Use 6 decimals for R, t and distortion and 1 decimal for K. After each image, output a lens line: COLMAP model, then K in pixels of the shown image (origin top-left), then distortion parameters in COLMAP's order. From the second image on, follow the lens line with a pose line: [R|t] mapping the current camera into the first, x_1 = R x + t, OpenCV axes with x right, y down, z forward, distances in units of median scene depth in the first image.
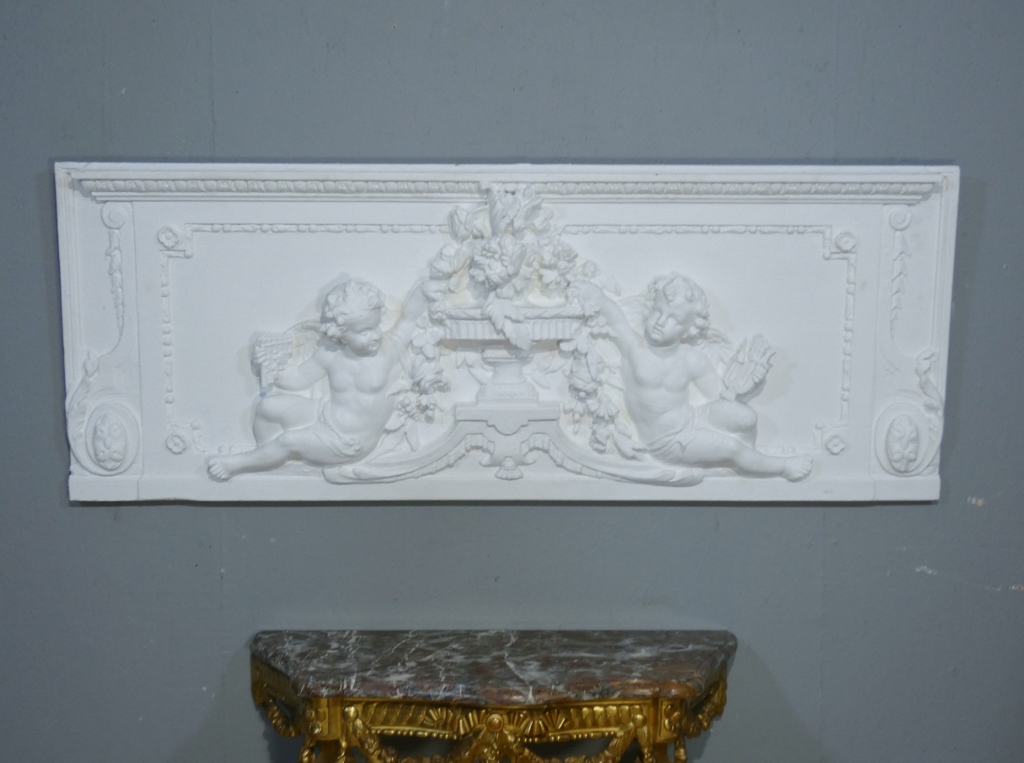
lens RADIAL K [[1390.3, 0, 519.0], [0, 1390.3, 386.6], [0, 0, 1]] dist [0.085281, 0.000000]
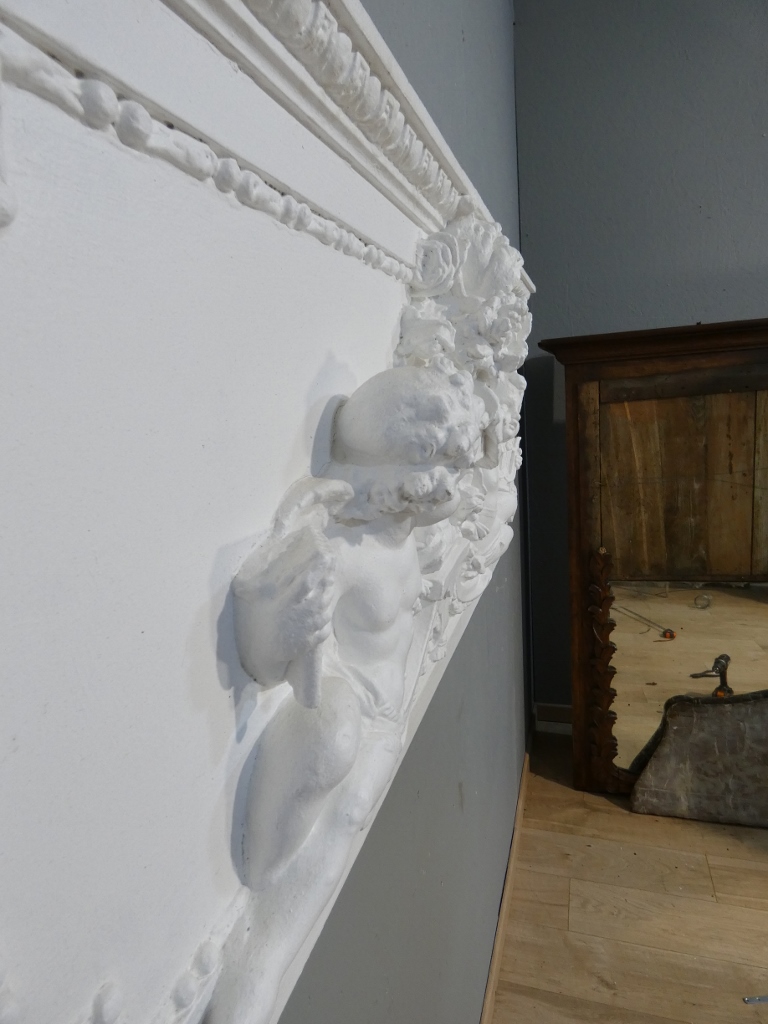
lens RADIAL K [[612.2, 0, 385.8], [0, 612.2, 515.1], [0, 0, 1]] dist [0.001259, -0.008389]
pose [[0.321647, -0.213185, 0.922548, -0.298385], [0.162782, 0.972268, 0.167921, -0.062861], [-0.932762, 0.096164, 0.347430, 0.931999]]
